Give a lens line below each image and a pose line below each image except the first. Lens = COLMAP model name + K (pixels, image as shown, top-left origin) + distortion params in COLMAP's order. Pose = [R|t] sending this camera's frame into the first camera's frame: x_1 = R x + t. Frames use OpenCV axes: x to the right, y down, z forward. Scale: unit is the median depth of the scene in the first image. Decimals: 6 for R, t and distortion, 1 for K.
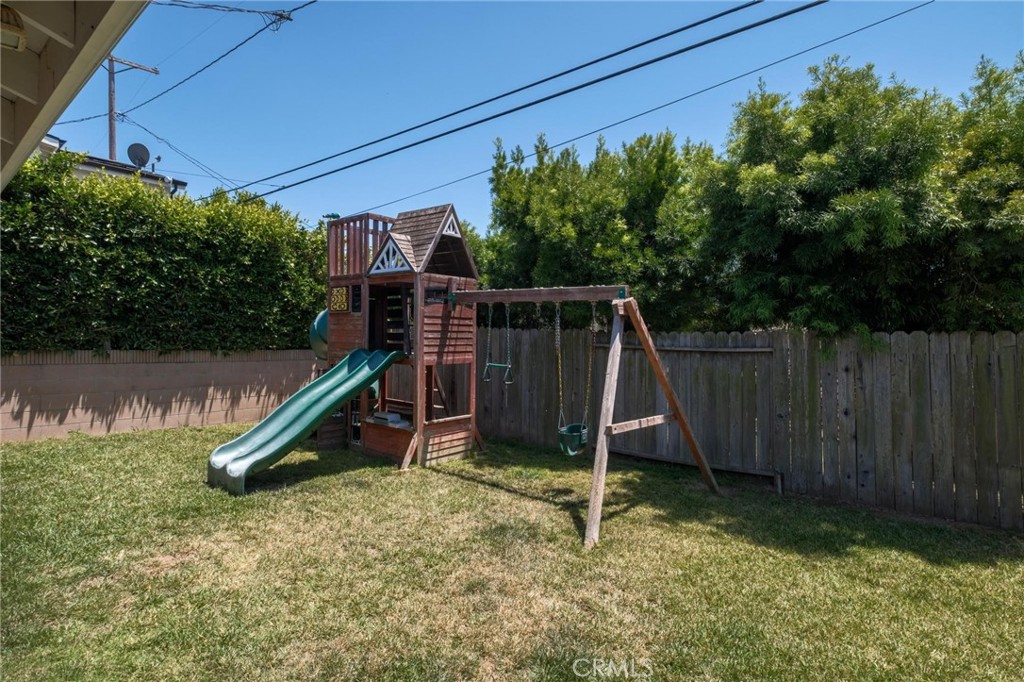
lens RADIAL K [[518.5, 0, 508.4], [0, 518.5, 339.6], [0, 0, 1]] dist [0.006004, -0.004586]
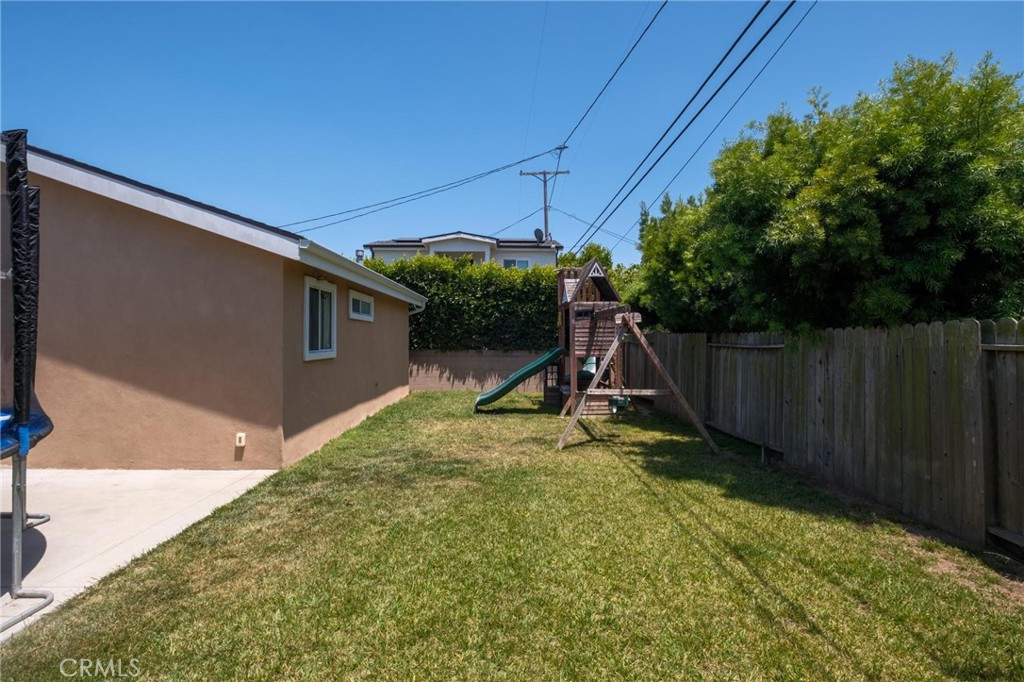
lens RADIAL K [[473.9, 0, 504.8], [0, 473.9, 337.4], [0, 0, 1]] dist [0.003004, 0.000603]
pose [[0.652866, -0.021872, -0.757157, 0.790023], [0.005694, 0.999696, -0.023969, 0.019976], [0.757452, 0.011338, 0.652793, -0.156446]]
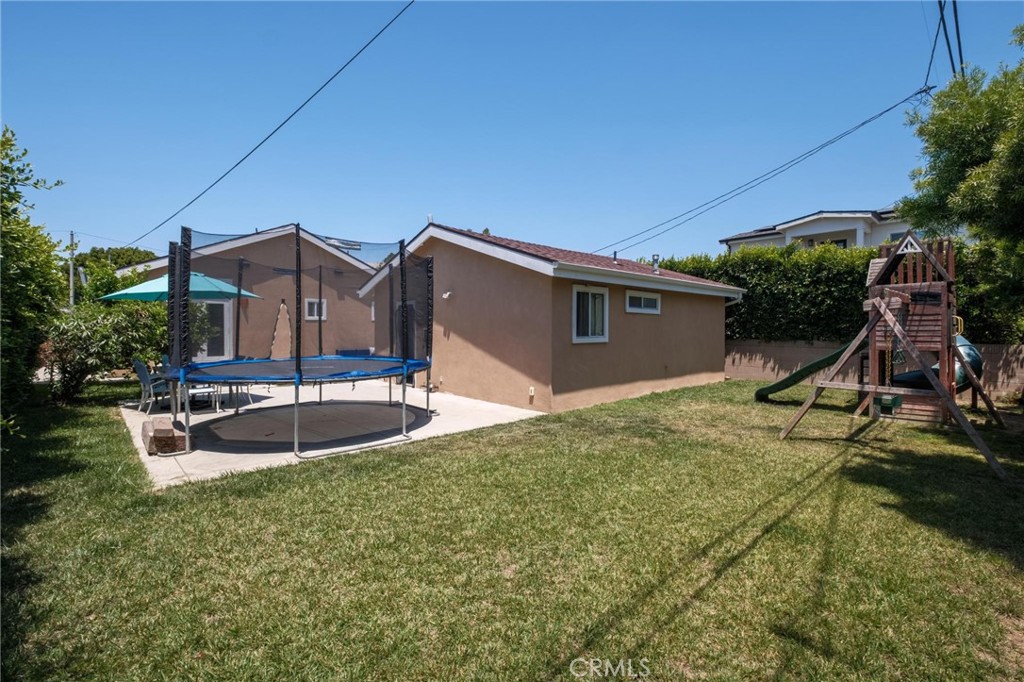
lens RADIAL K [[448.1, 0, 516.9], [0, 448.1, 334.5], [0, 0, 1]] dist [-0.000482, -0.002812]
pose [[-0.114110, -0.008023, -0.993436, 1.108088], [-0.013003, 0.999894, -0.006582, 0.027271], [0.993383, 0.012166, -0.114202, 0.142118]]
